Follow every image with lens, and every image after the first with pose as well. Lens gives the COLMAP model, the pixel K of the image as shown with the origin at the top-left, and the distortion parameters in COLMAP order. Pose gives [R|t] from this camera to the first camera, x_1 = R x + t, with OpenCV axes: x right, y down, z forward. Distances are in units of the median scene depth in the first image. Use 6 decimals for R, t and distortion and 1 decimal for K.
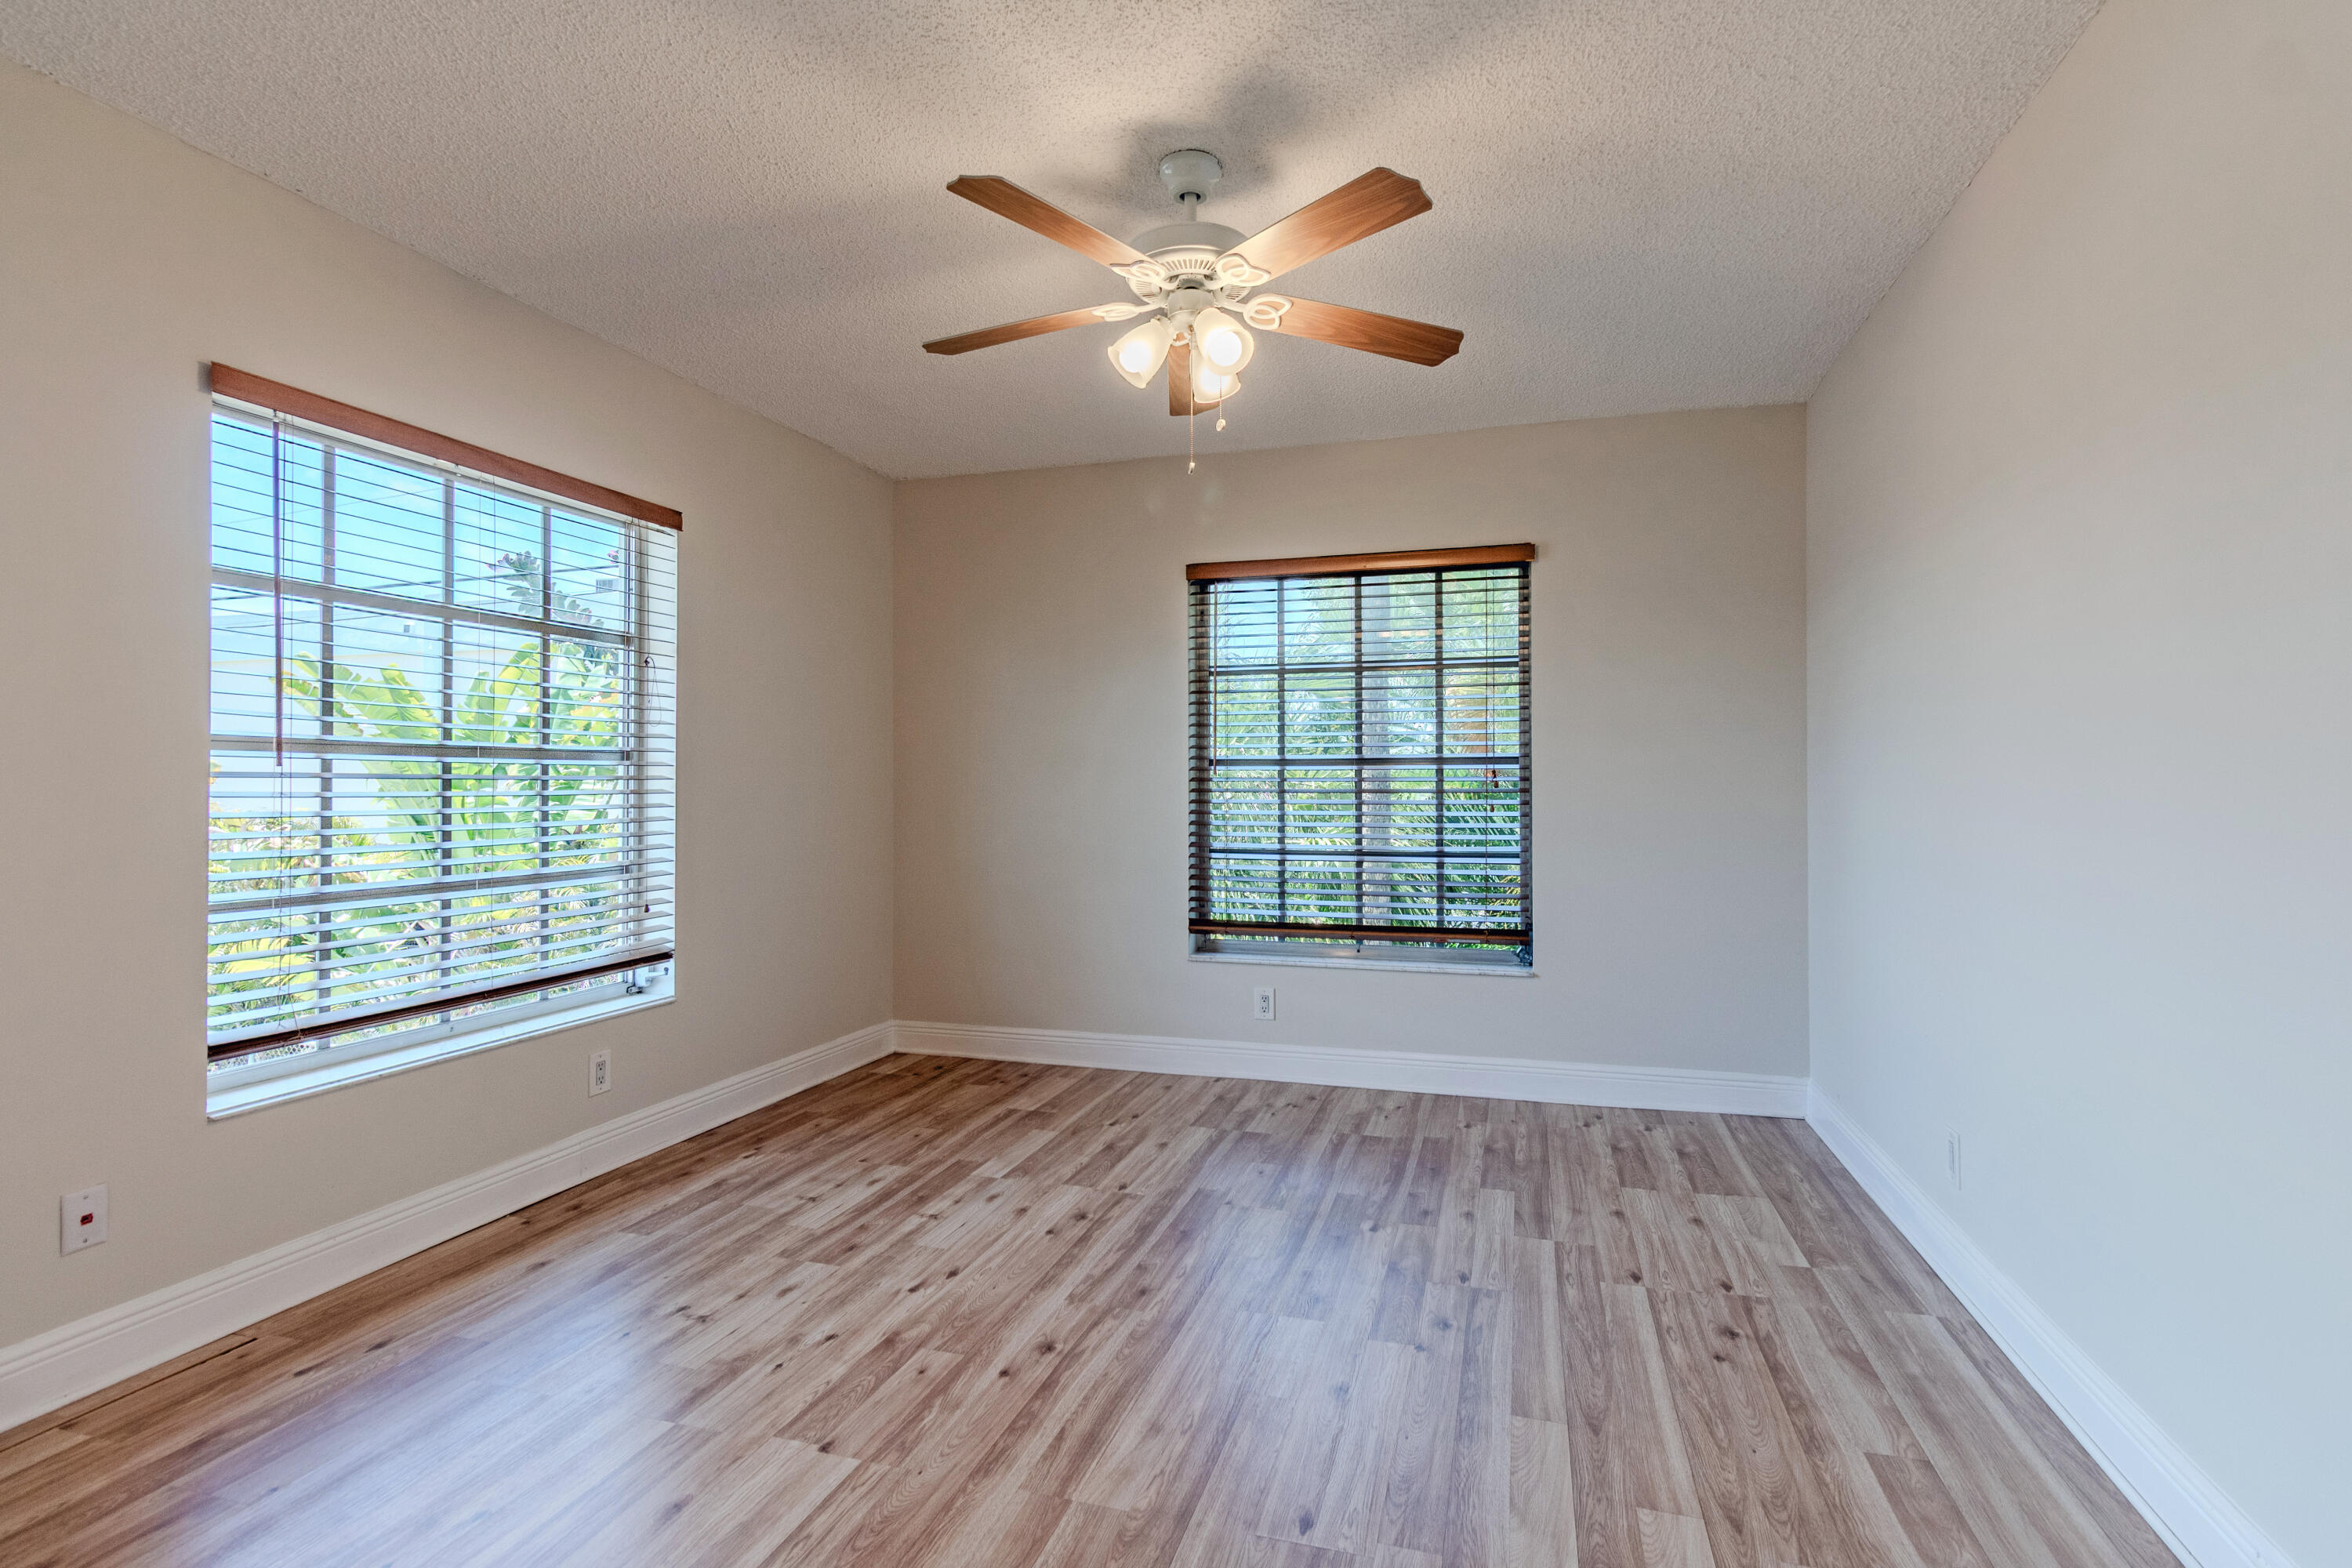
lens RADIAL K [[1156.2, 0, 1178.4], [0, 1156.2, 812.3], [0, 0, 1]] dist [-0.002478, 0.000584]
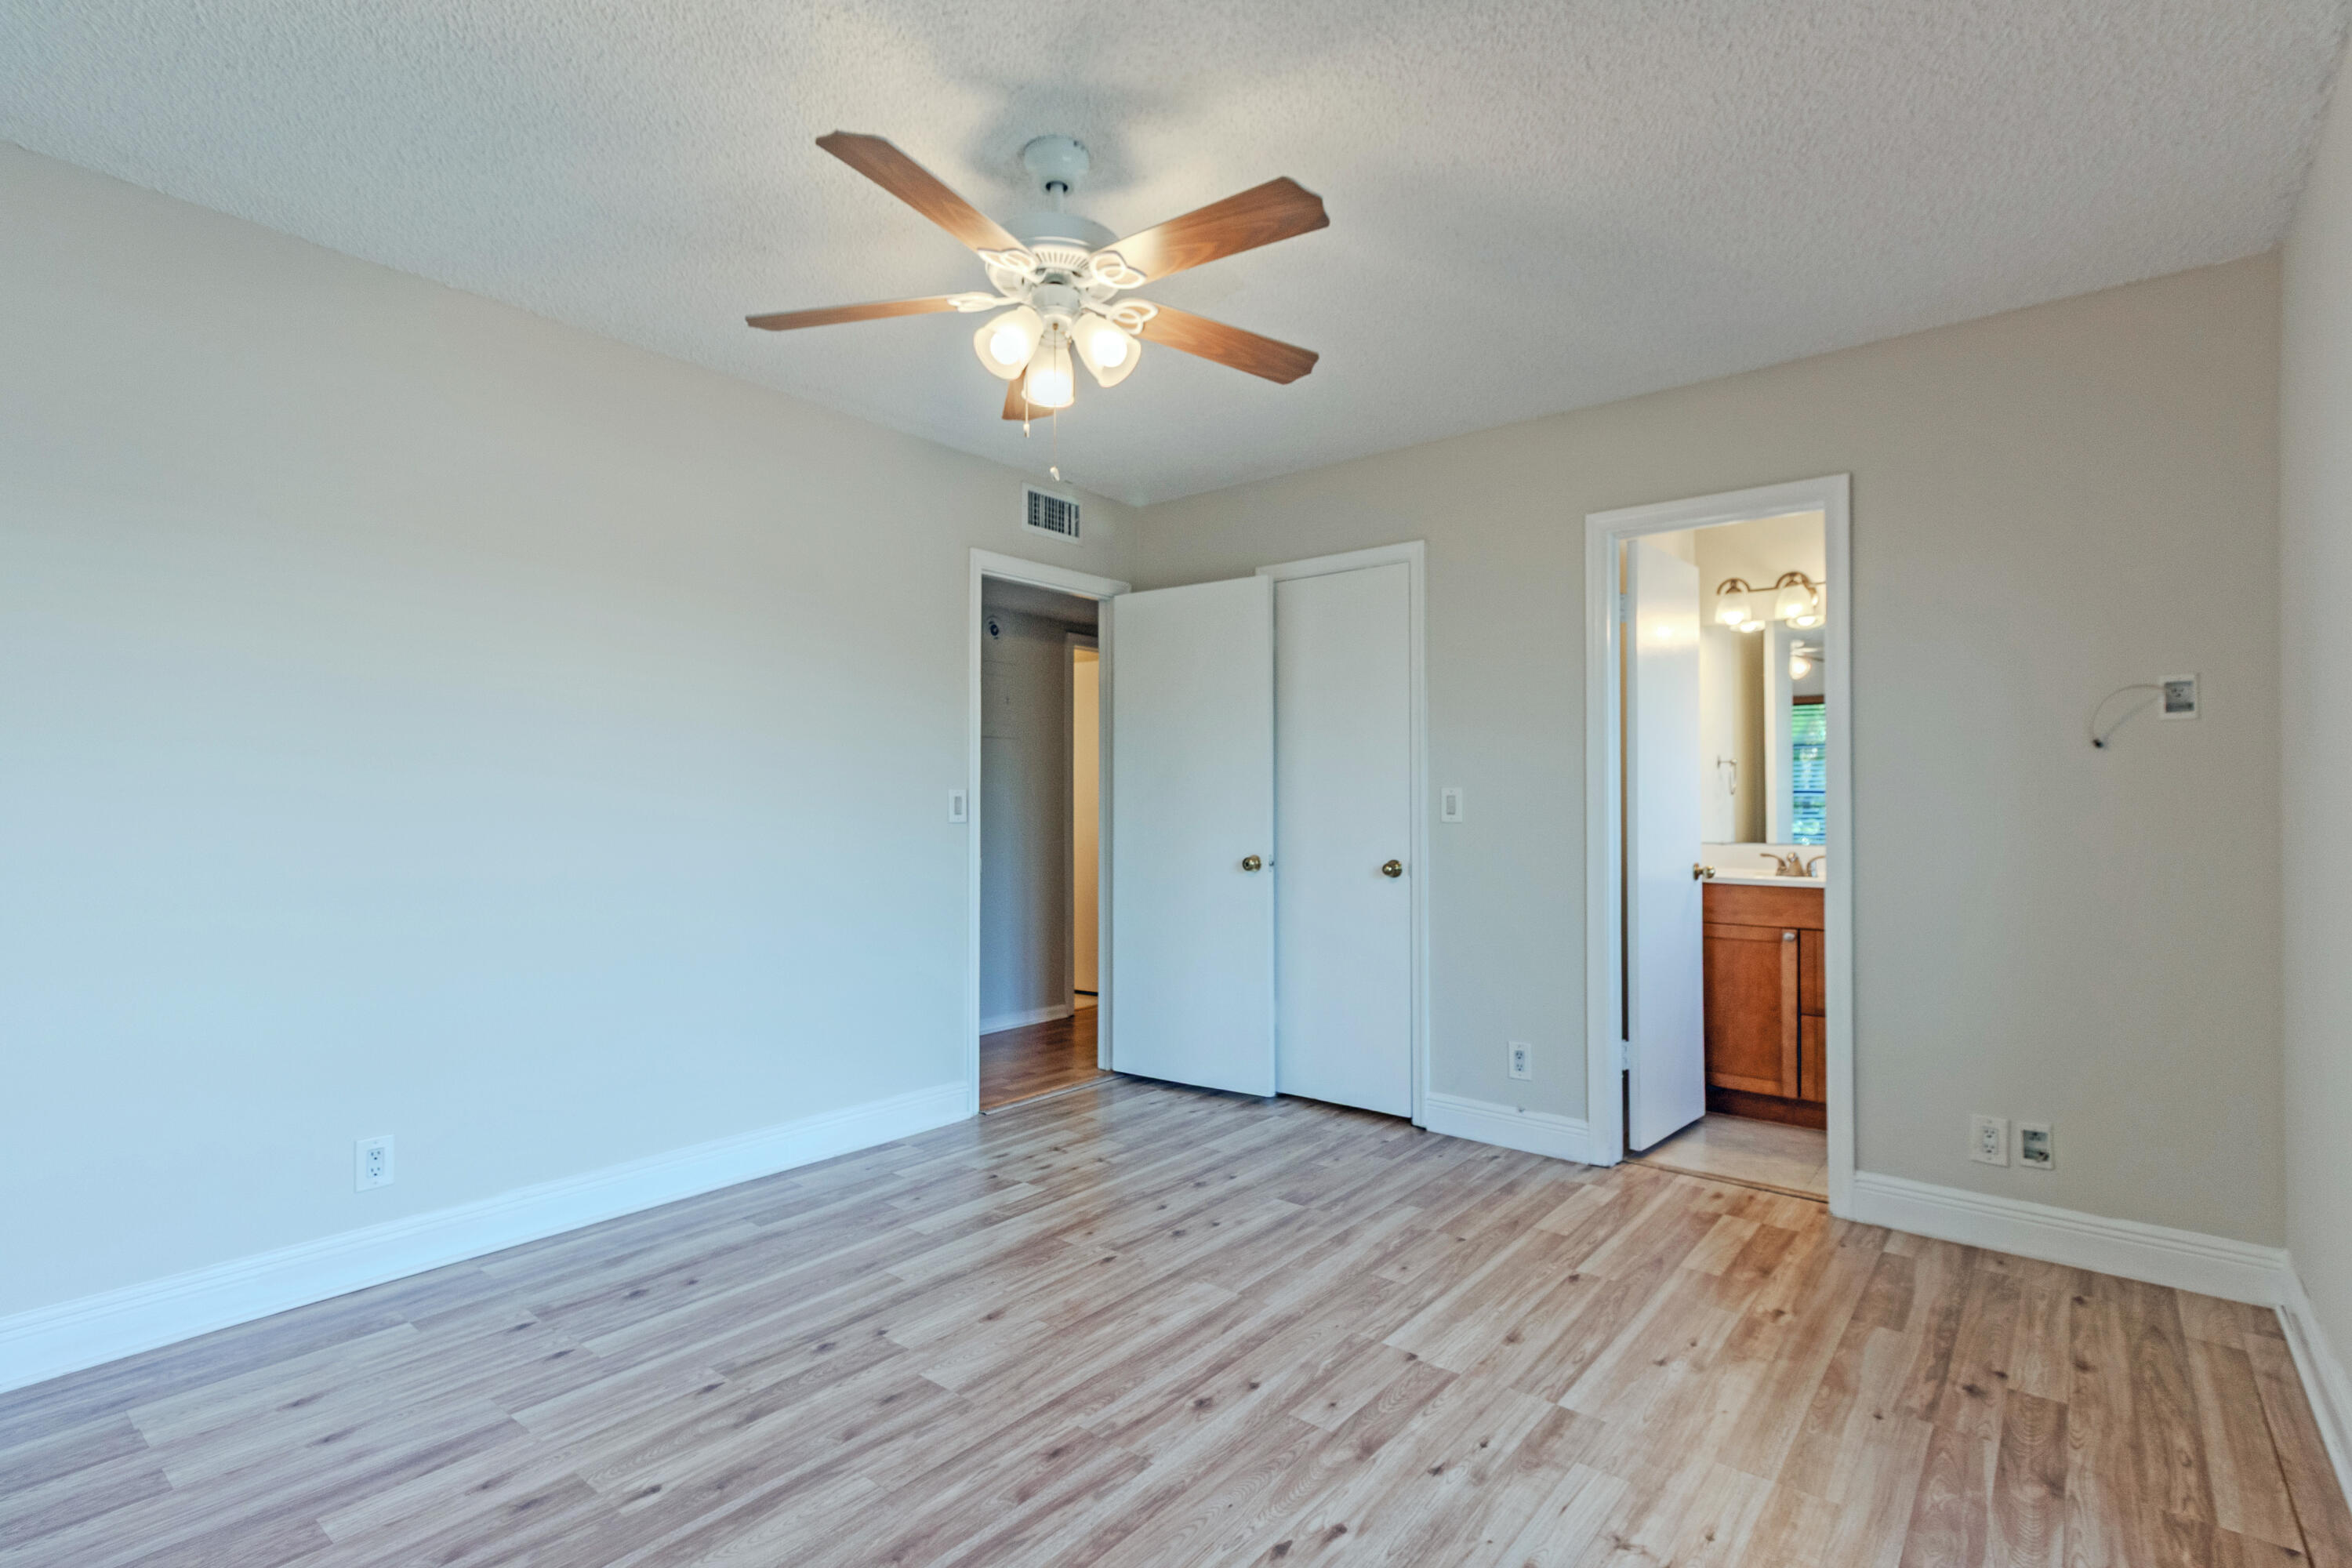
lens RADIAL K [[1141.9, 0, 1216.2], [0, 1141.9, 797.2], [0, 0, 1]] dist [0.010840, 0.001752]
pose [[-0.942543, 0.001276, 0.334083, -0.441491], [0.006831, 0.999857, 0.015452, -0.051168], [-0.334015, 0.016846, -0.942417, 1.884012]]
